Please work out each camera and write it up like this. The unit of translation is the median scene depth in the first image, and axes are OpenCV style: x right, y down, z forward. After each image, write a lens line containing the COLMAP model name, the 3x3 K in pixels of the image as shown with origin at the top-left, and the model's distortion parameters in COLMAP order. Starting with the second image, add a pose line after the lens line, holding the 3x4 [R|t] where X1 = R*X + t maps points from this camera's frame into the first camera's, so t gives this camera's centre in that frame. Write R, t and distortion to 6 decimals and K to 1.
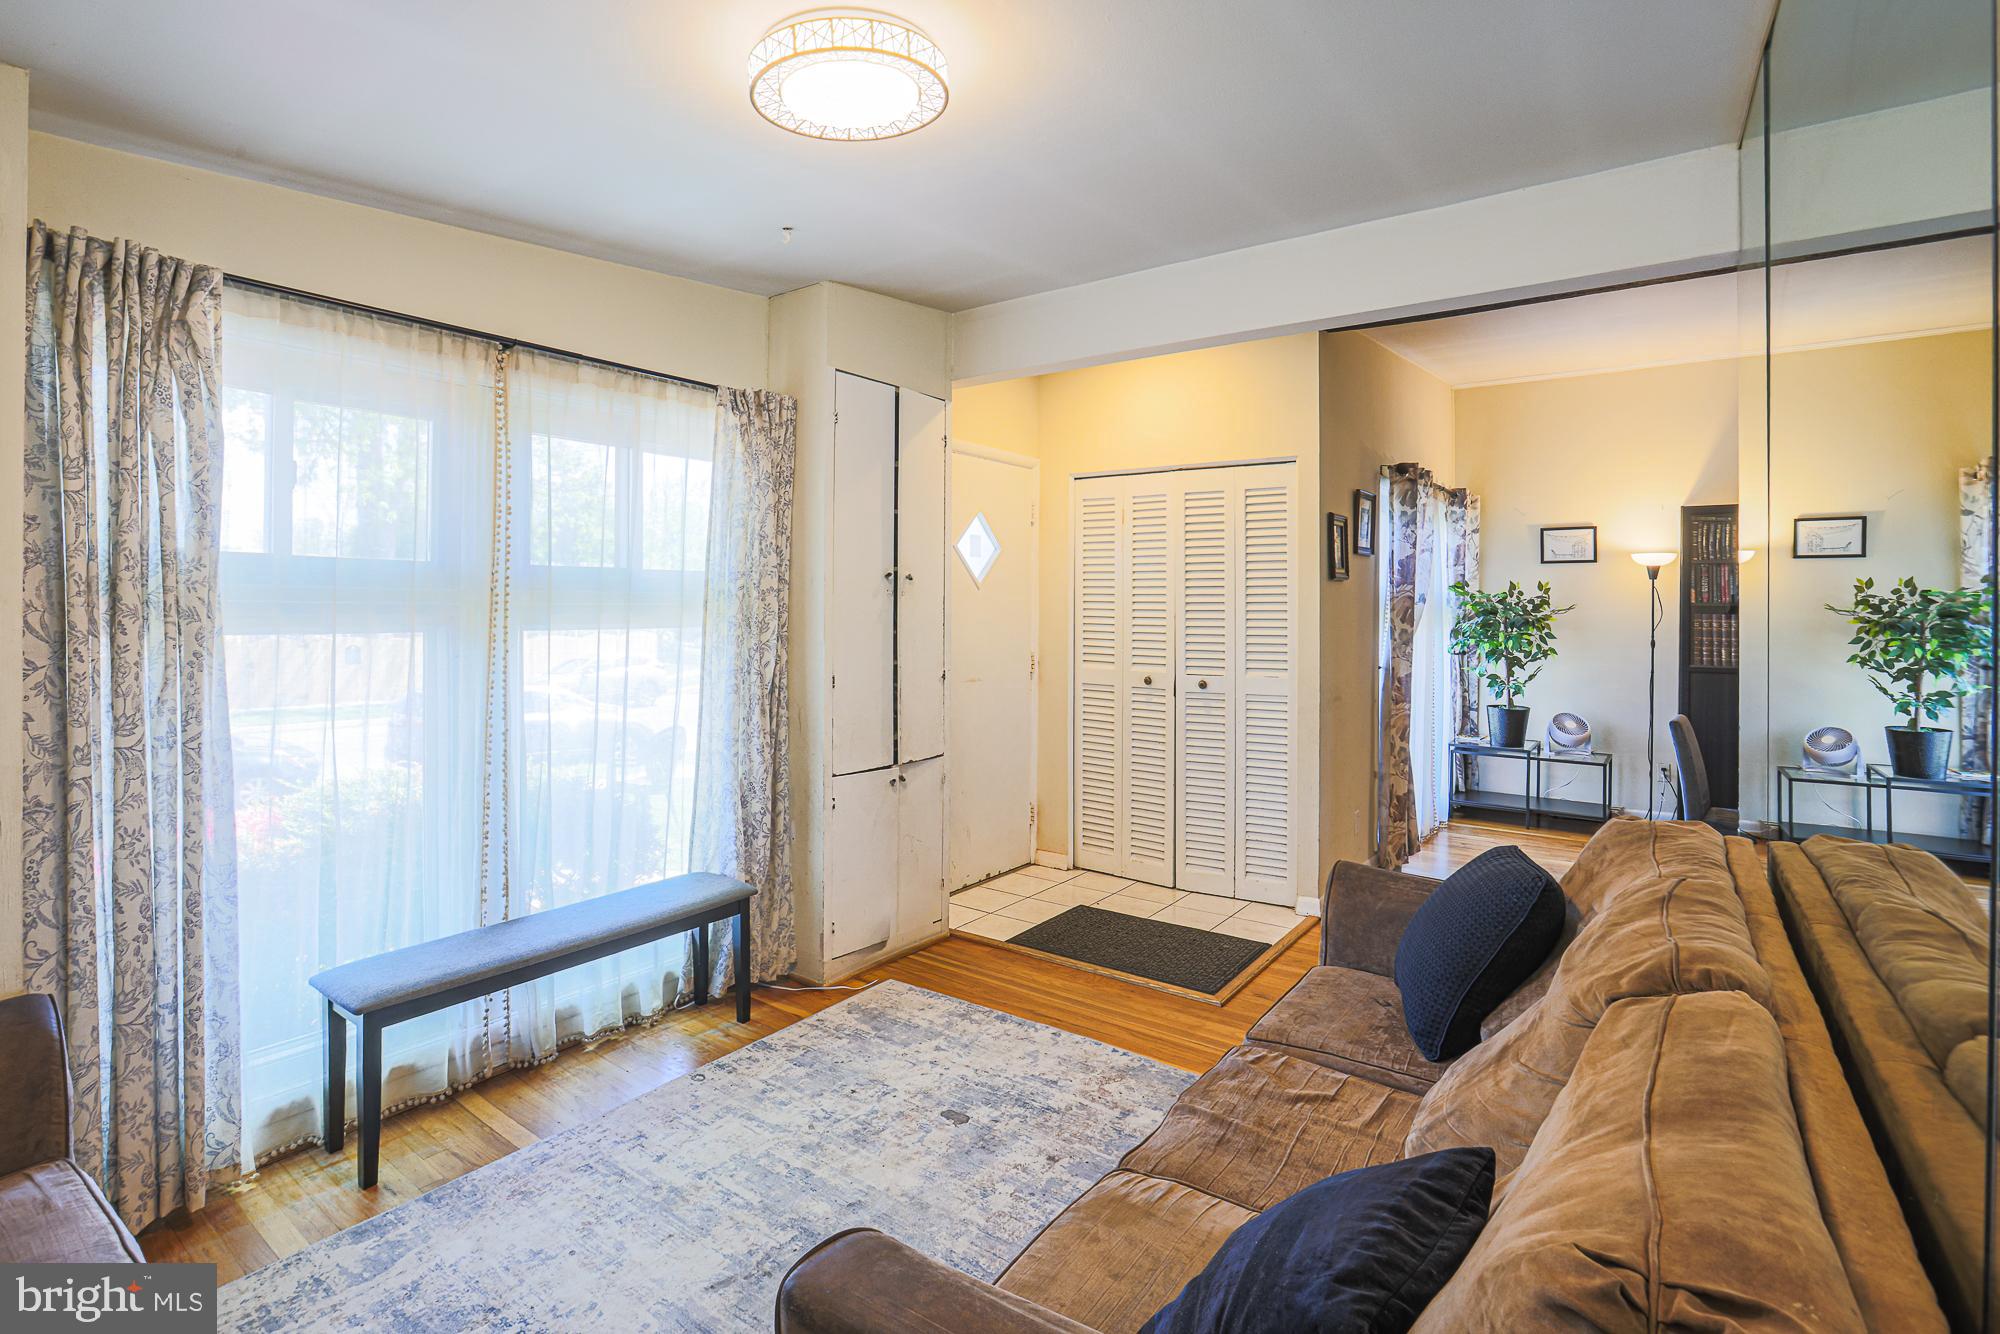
lens RADIAL K [[953.3, 0, 1005.7], [0, 953.3, 619.5], [0, 0, 1]] dist [-0.051413, 0.021188]
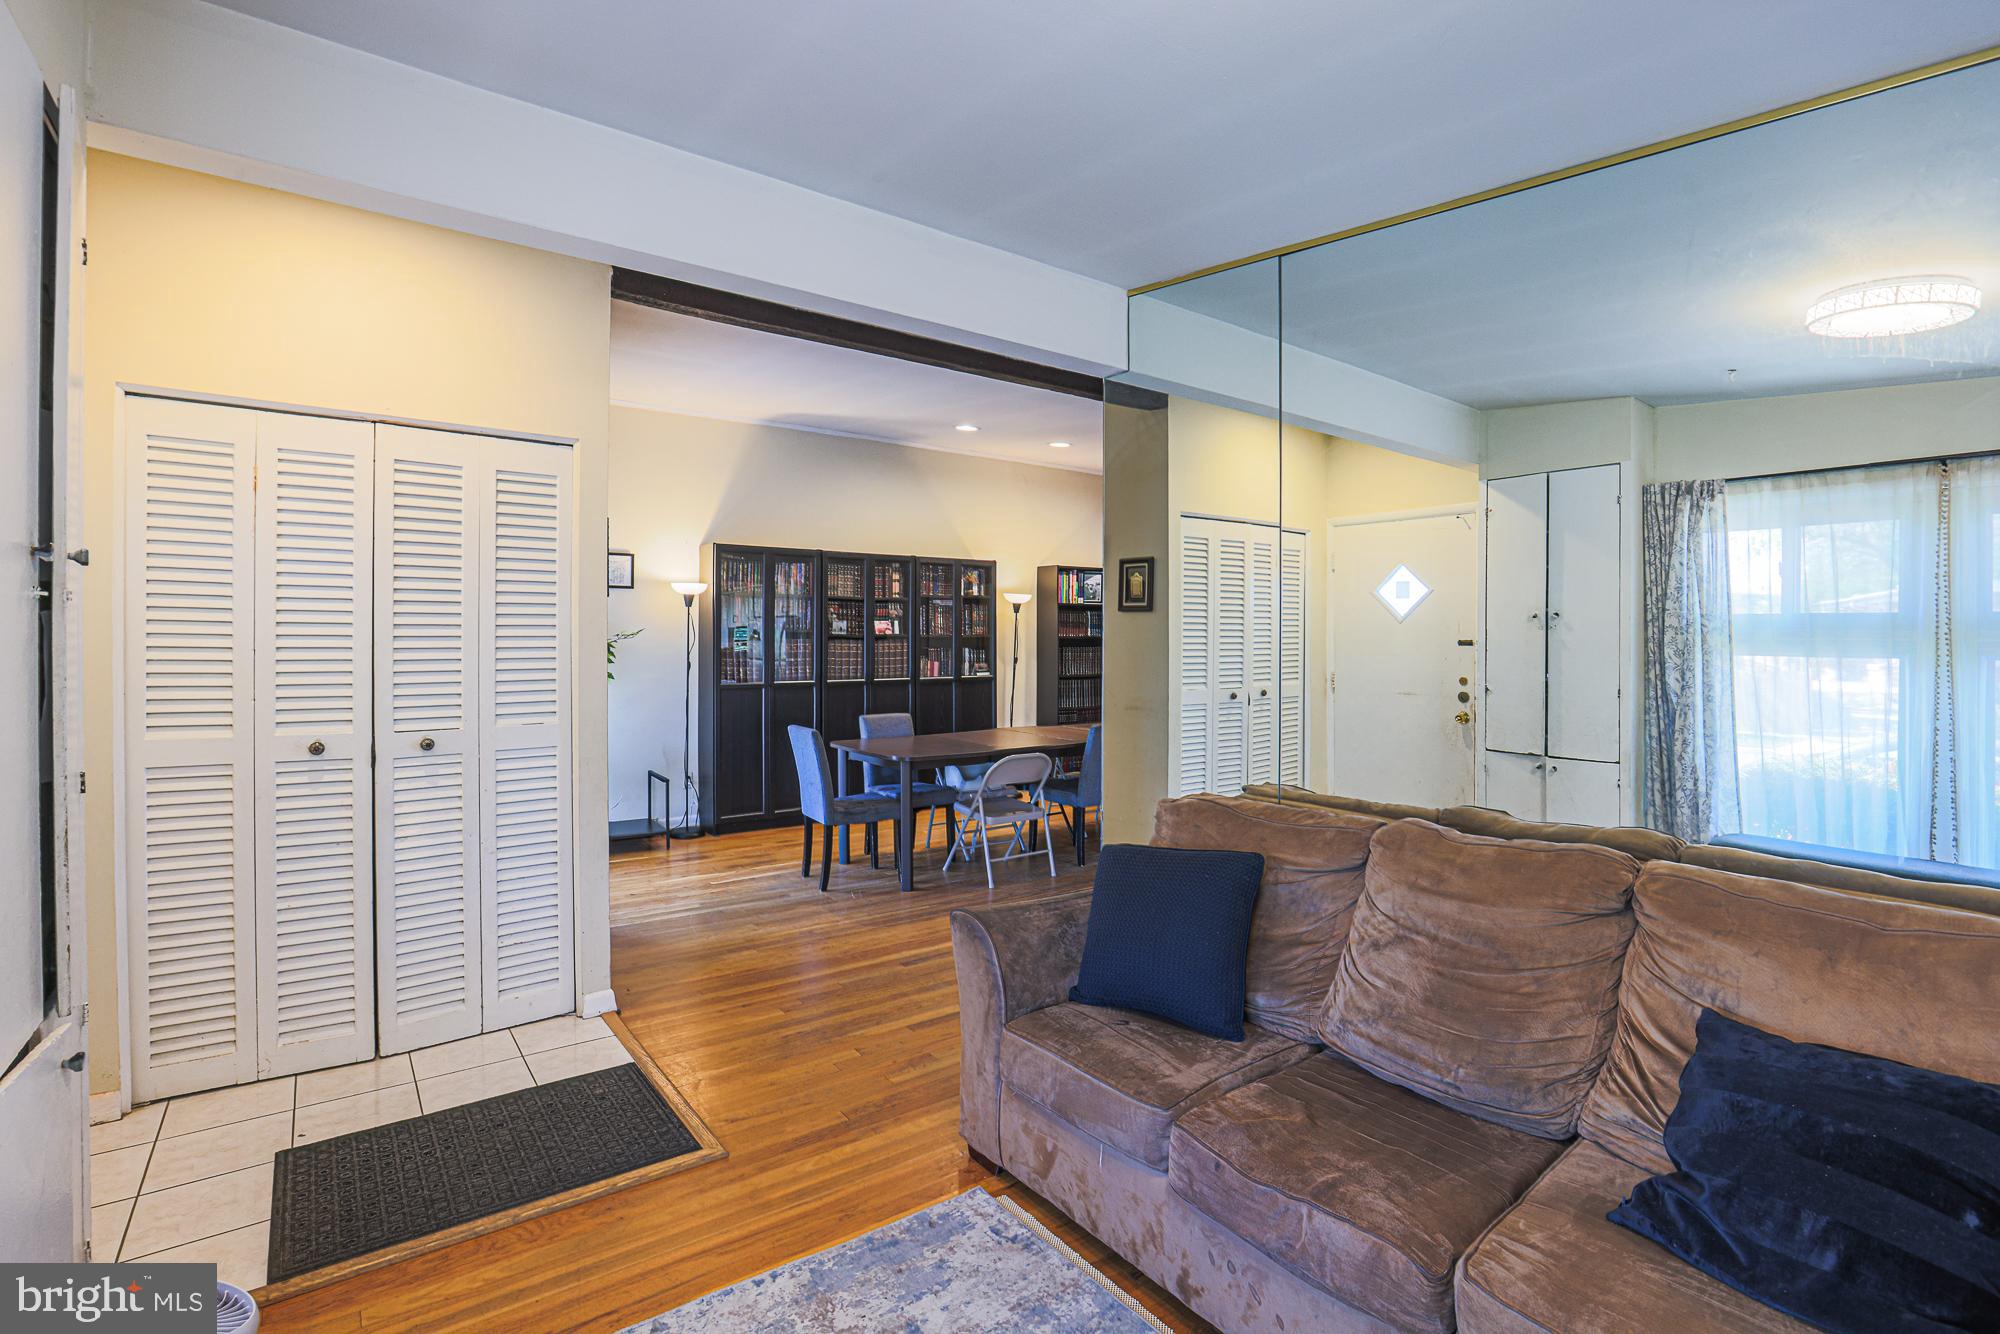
lens RADIAL K [[906.7, 0, 1016.6], [0, 906.7, 638.7], [0, 0, 1]] dist [-0.003412, -0.000572]
pose [[0.304258, -0.003903, 0.952582, -0.378668], [0.004666, 0.999986, 0.002607, -0.010199], [-0.952578, 0.003652, 0.304272, 0.517677]]
